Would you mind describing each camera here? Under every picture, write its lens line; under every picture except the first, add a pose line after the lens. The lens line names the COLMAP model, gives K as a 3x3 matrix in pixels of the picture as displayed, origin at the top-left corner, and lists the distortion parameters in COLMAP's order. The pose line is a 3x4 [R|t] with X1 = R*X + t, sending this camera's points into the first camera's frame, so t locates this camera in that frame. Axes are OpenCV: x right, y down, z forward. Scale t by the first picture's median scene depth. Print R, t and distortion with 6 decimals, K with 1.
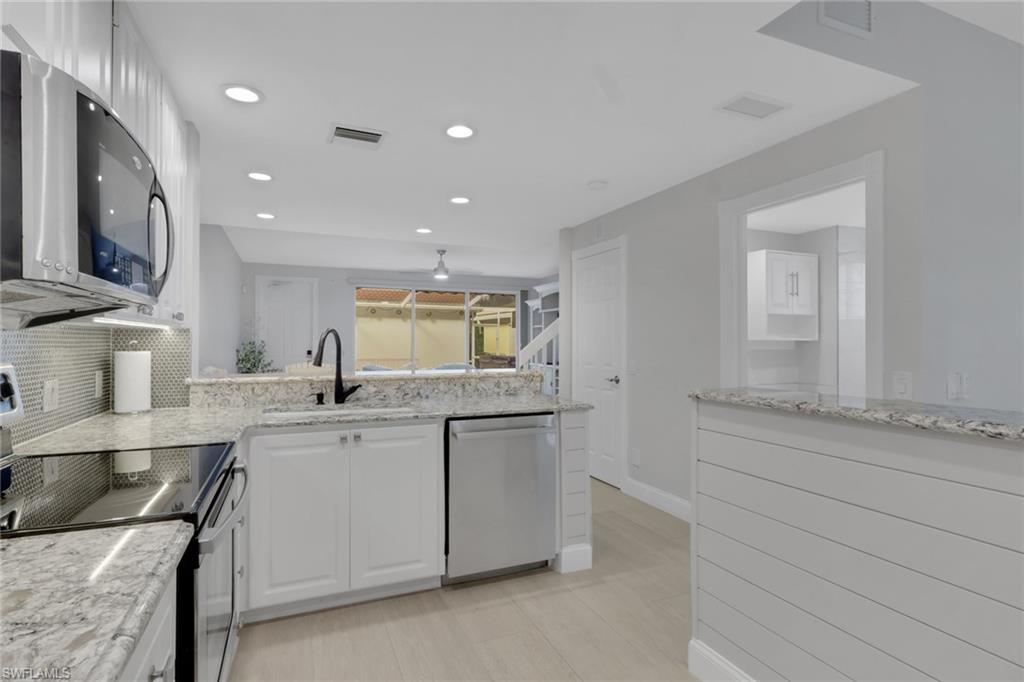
lens RADIAL K [[492.6, 0, 512.0], [0, 492.6, 341.0], [0, 0, 1]] dist [-0.040189, 0.010199]
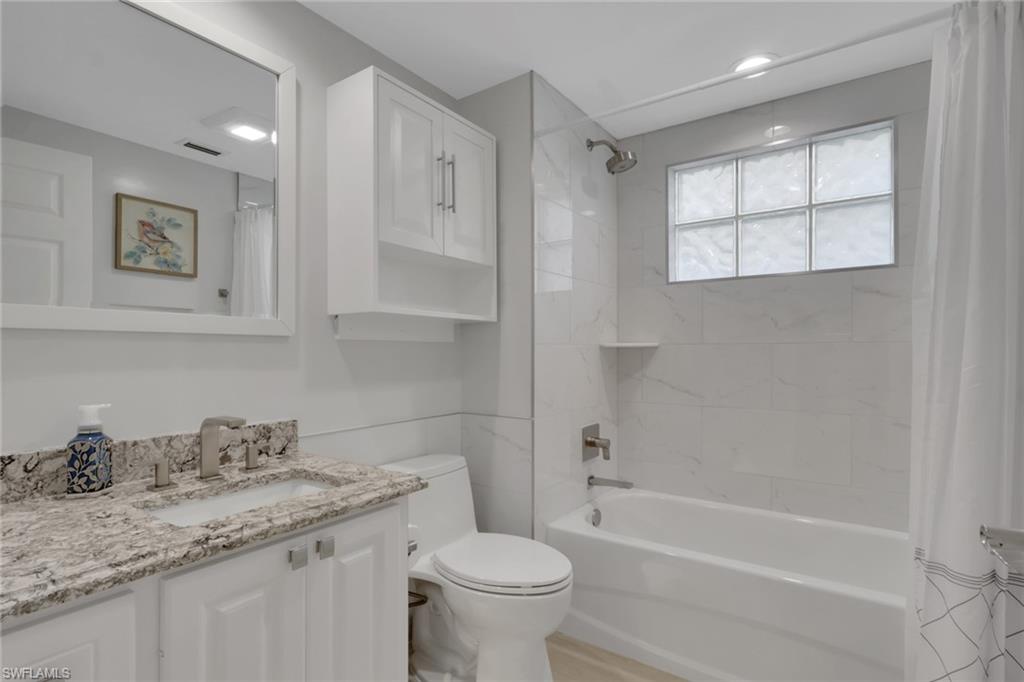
lens RADIAL K [[492.6, 0, 512.0], [0, 492.6, 341.0], [0, 0, 1]] dist [-0.040189, 0.010199]
pose [[0.828276, -0.008289, 0.560259, 0.369852], [0.003650, 0.999949, 0.009398, 0.014927], [-0.560309, -0.005739, 0.828264, 0.587096]]
